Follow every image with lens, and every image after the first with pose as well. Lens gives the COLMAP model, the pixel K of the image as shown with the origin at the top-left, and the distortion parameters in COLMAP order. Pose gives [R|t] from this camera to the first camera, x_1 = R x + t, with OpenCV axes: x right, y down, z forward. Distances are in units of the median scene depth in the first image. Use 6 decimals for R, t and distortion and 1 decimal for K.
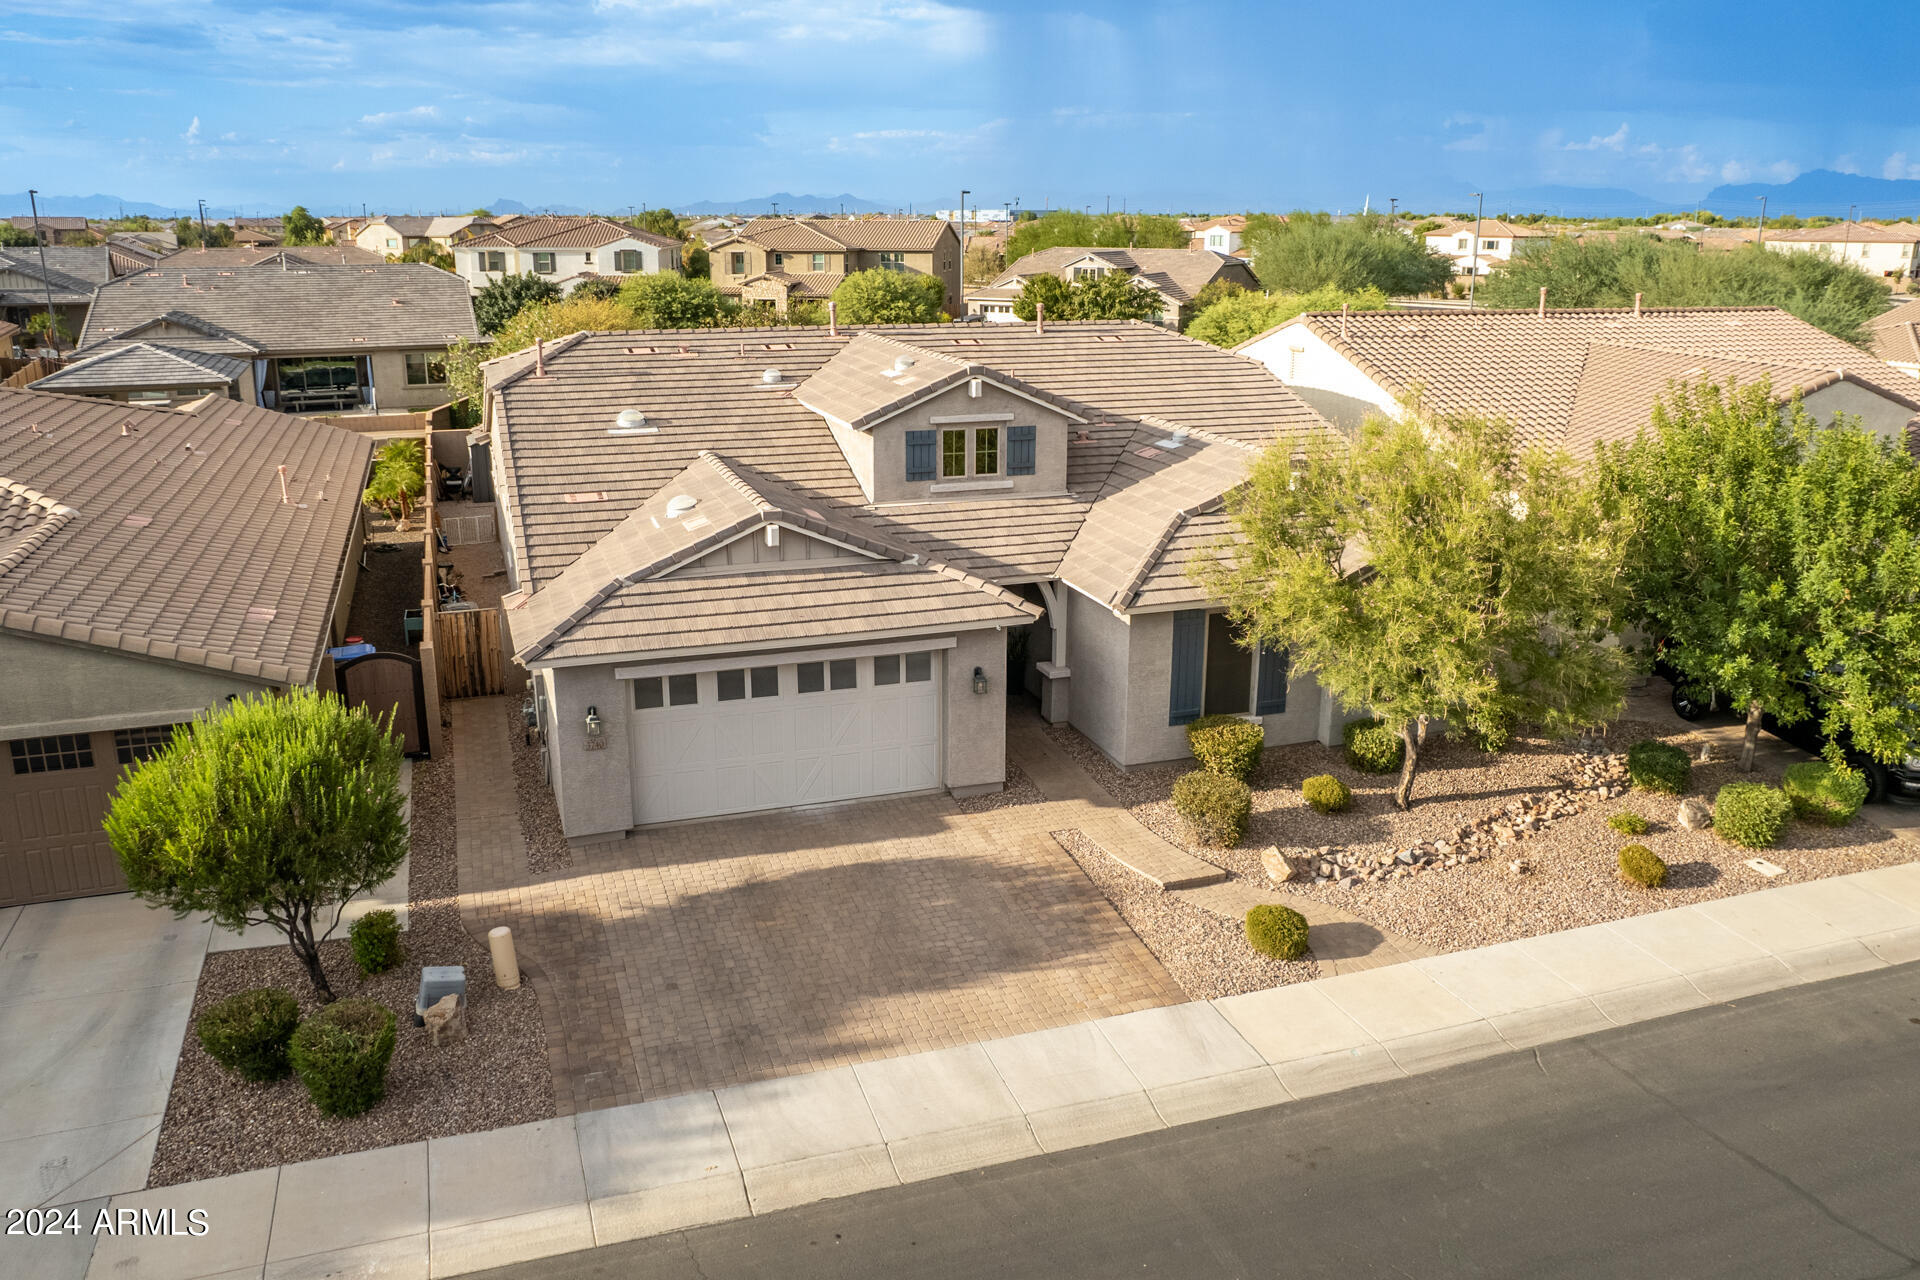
lens RADIAL K [[1475.6, 0, 960.0], [0, 1475.6, 640.0], [0, 0, 1]] dist [-0.068400, 0.046846]
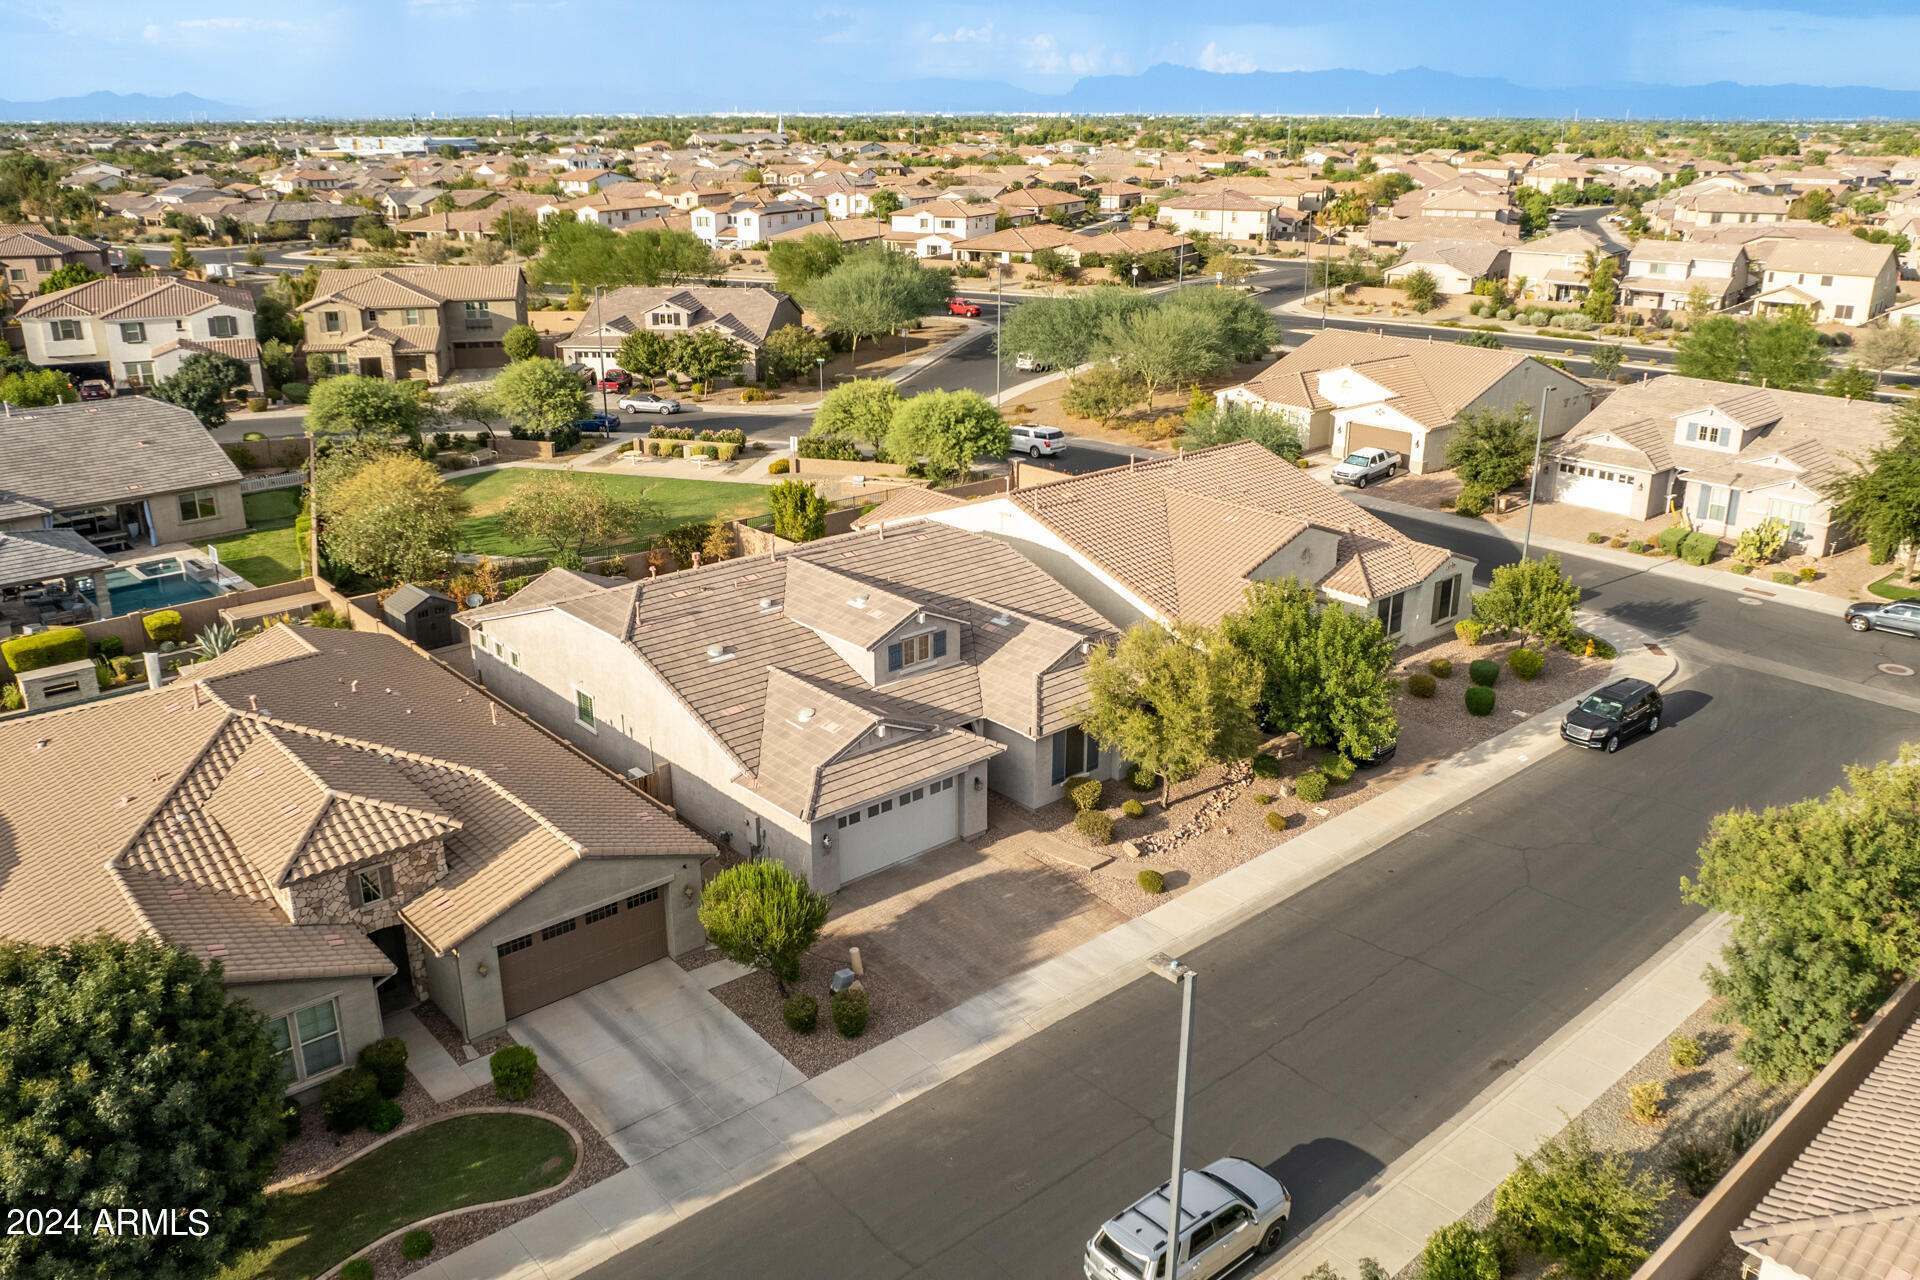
lens RADIAL K [[1505.9, 0, 967.3], [0, 1505.9, 631.3], [0, 0, 1]] dist [-0.069458, 0.050444]
pose [[0.923098, -0.127412, 0.362844, -0.671794], [0.106026, 0.991272, 0.078344, -0.318899], [-0.369659, -0.033849, 0.928551, -0.835751]]
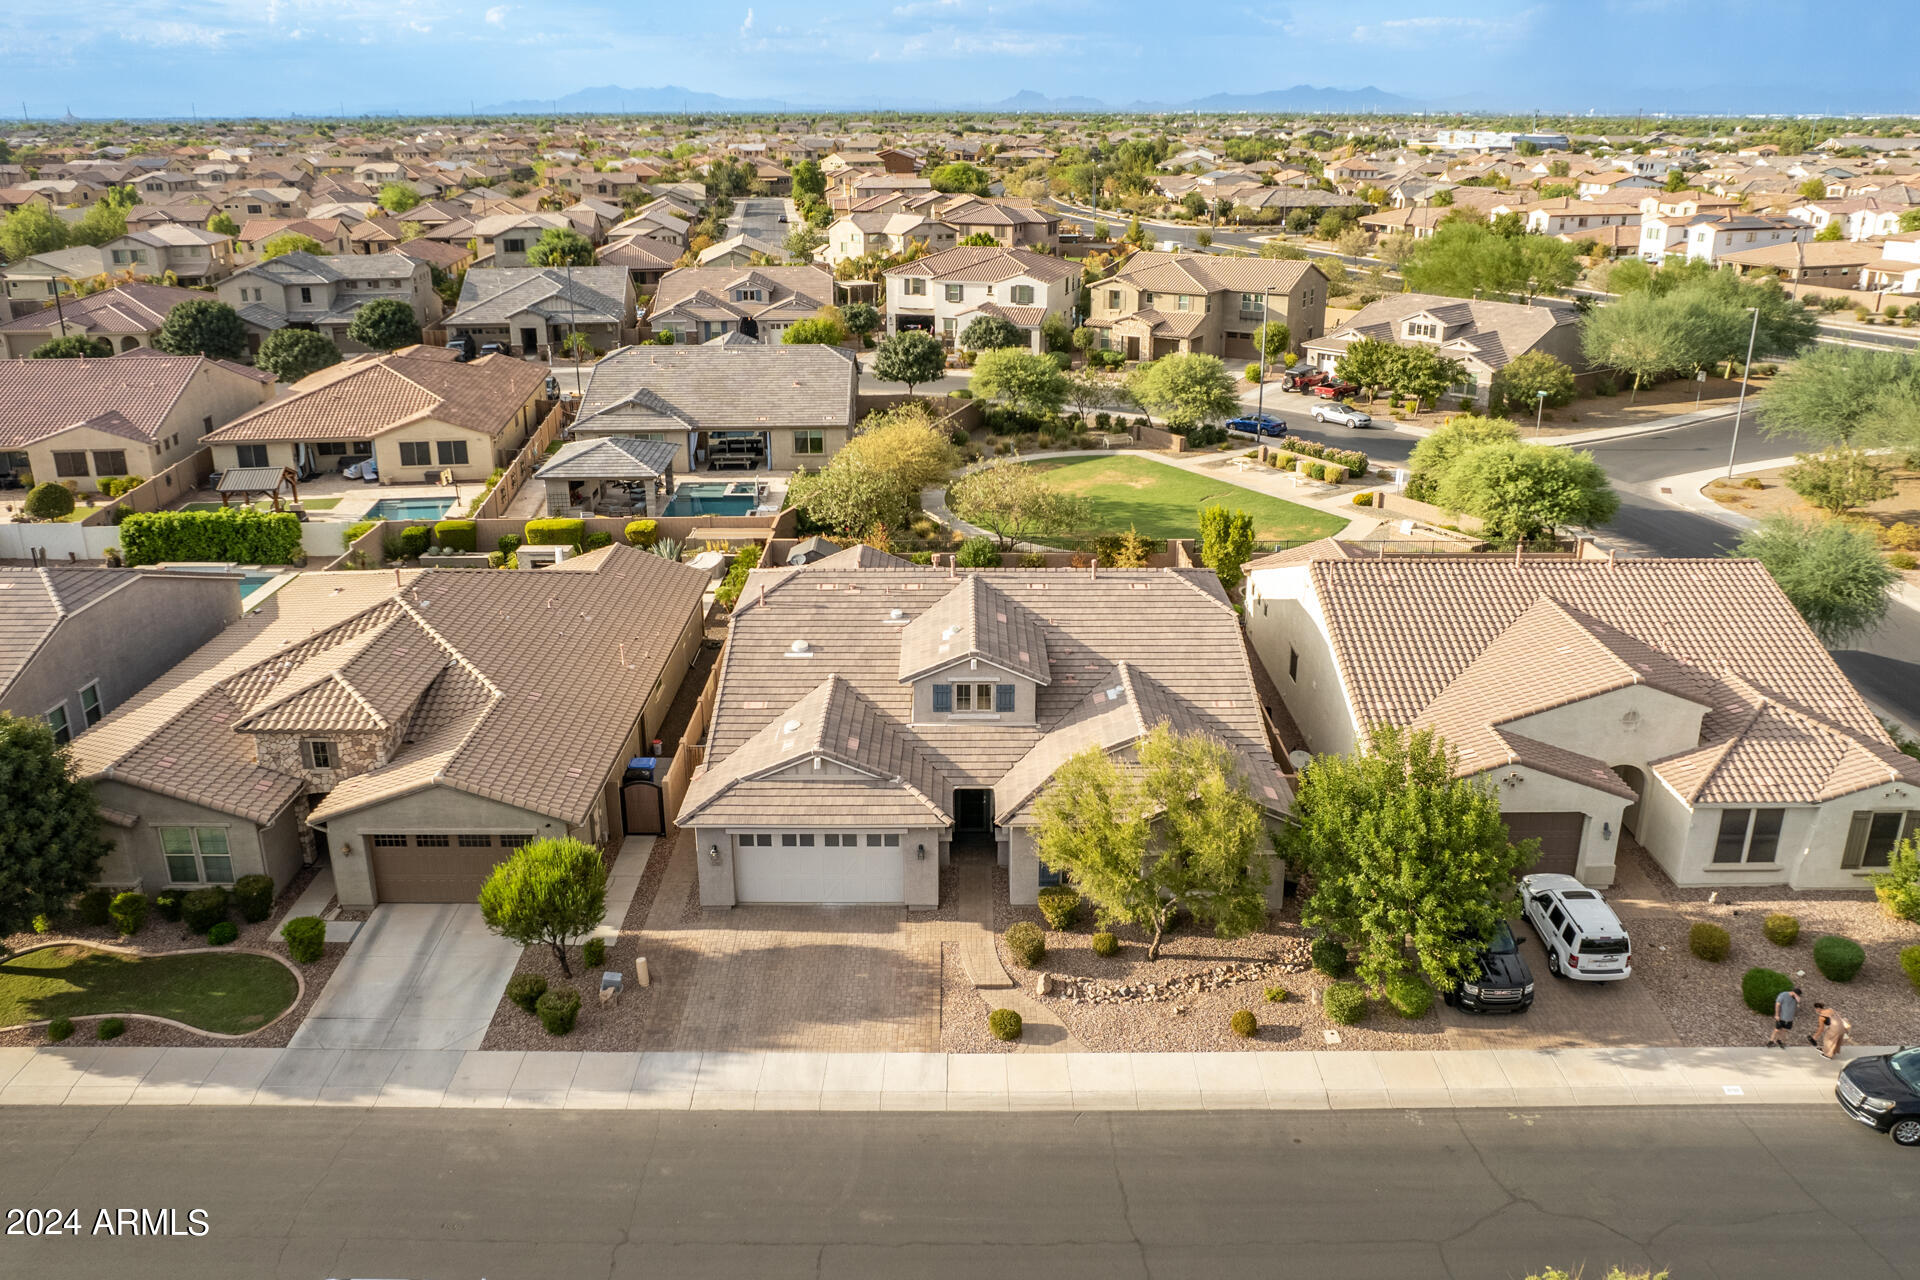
lens RADIAL K [[1475.6, 0, 960.0], [0, 1475.6, 640.0], [0, 0, 1]] dist [-0.068400, 0.046846]
pose [[0.944026, 0.108591, -0.311486, 0.559951], [-0.086075, 0.992640, 0.085189, -0.367442], [0.318444, -0.053609, 0.946425, -0.653825]]
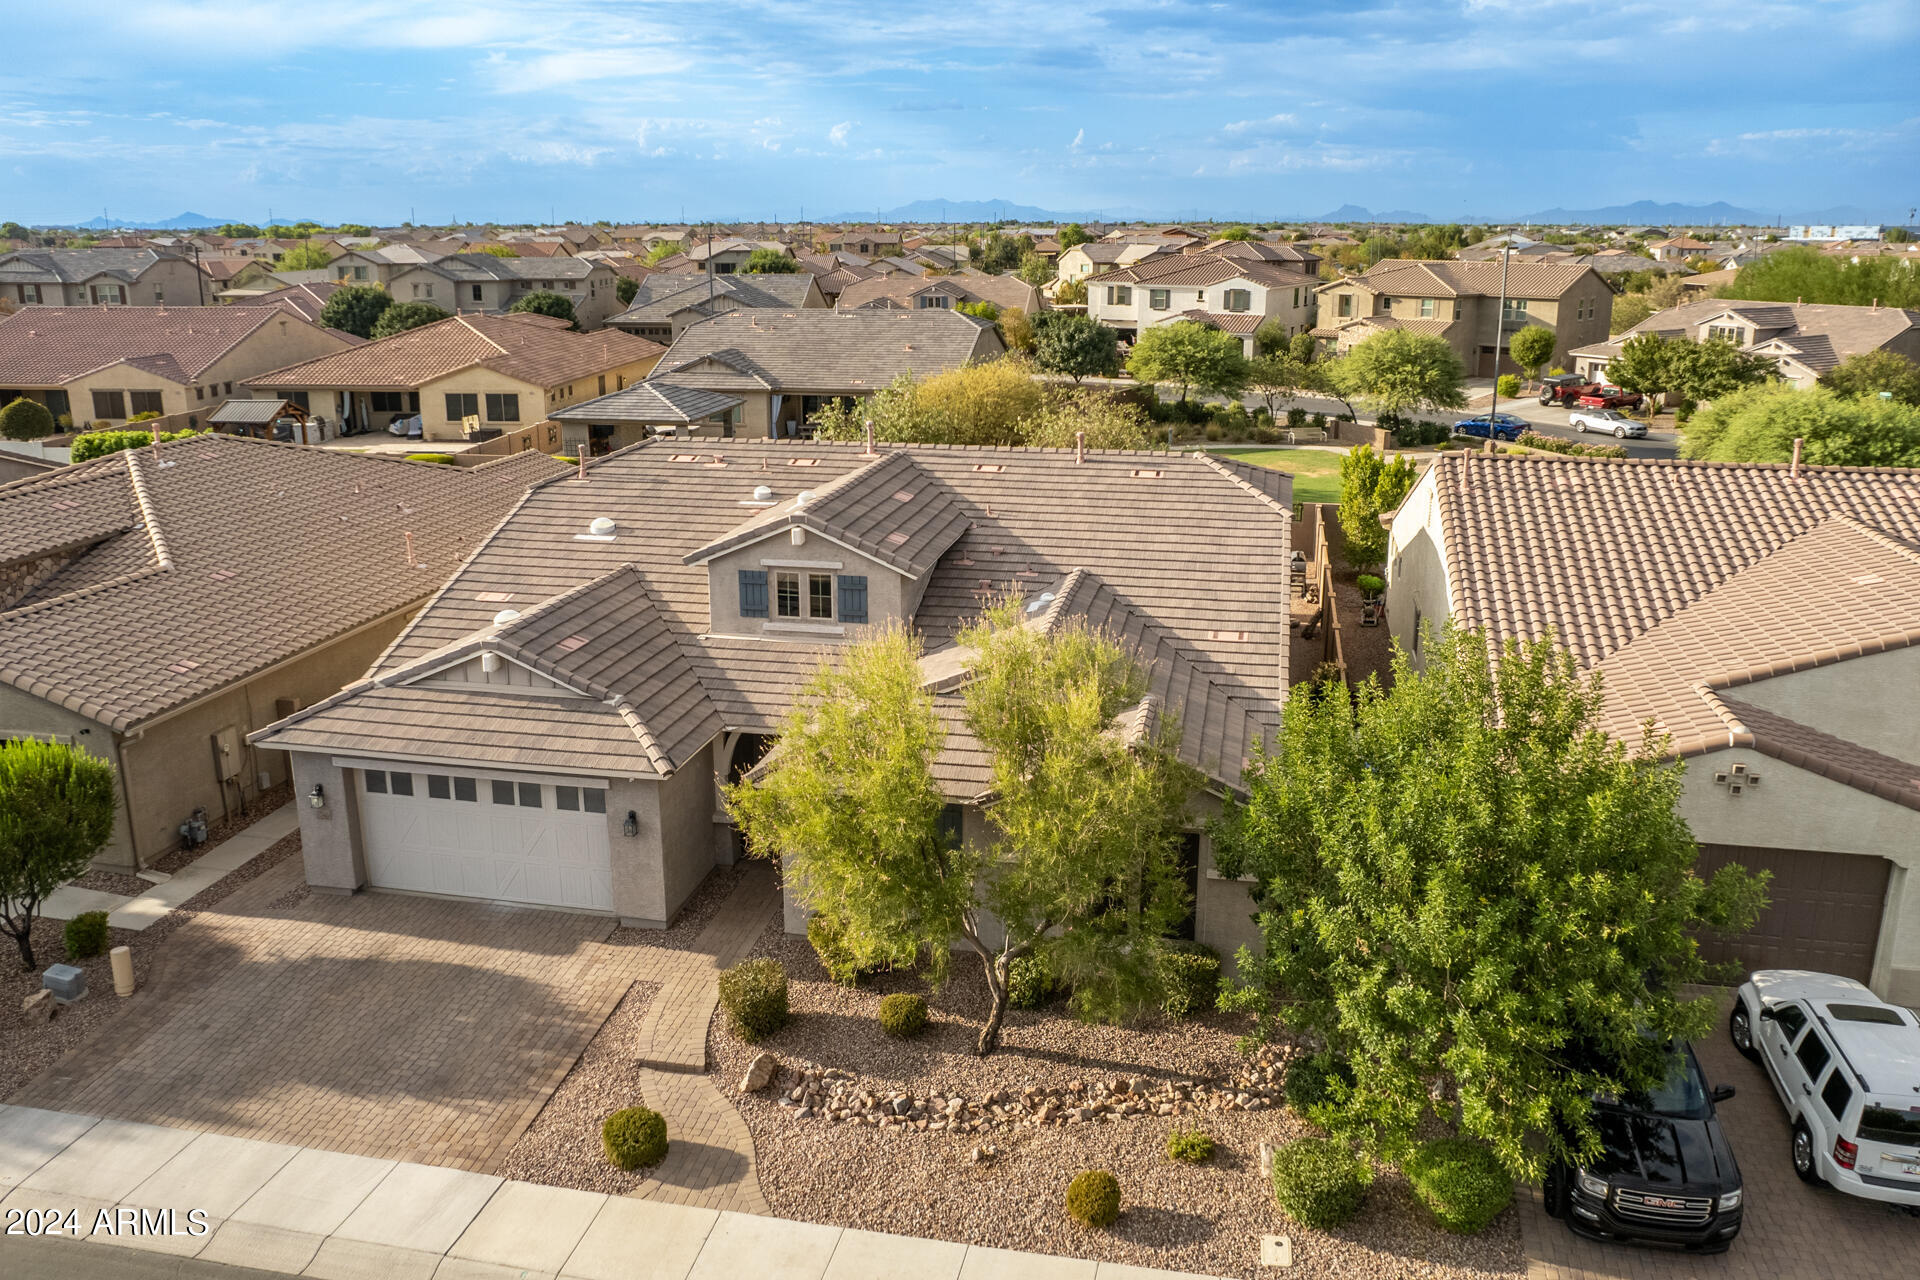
lens RADIAL K [[1484.1, 0, 970.7], [0, 1484.1, 631.9], [0, 0, 1]] dist [-0.071934, 0.057114]
pose [[0.858107, 0.133903, -0.495703, 0.684370], [-0.138650, 0.989962, 0.027401, -0.161160], [0.494396, 0.045216, 0.868060, 0.176748]]
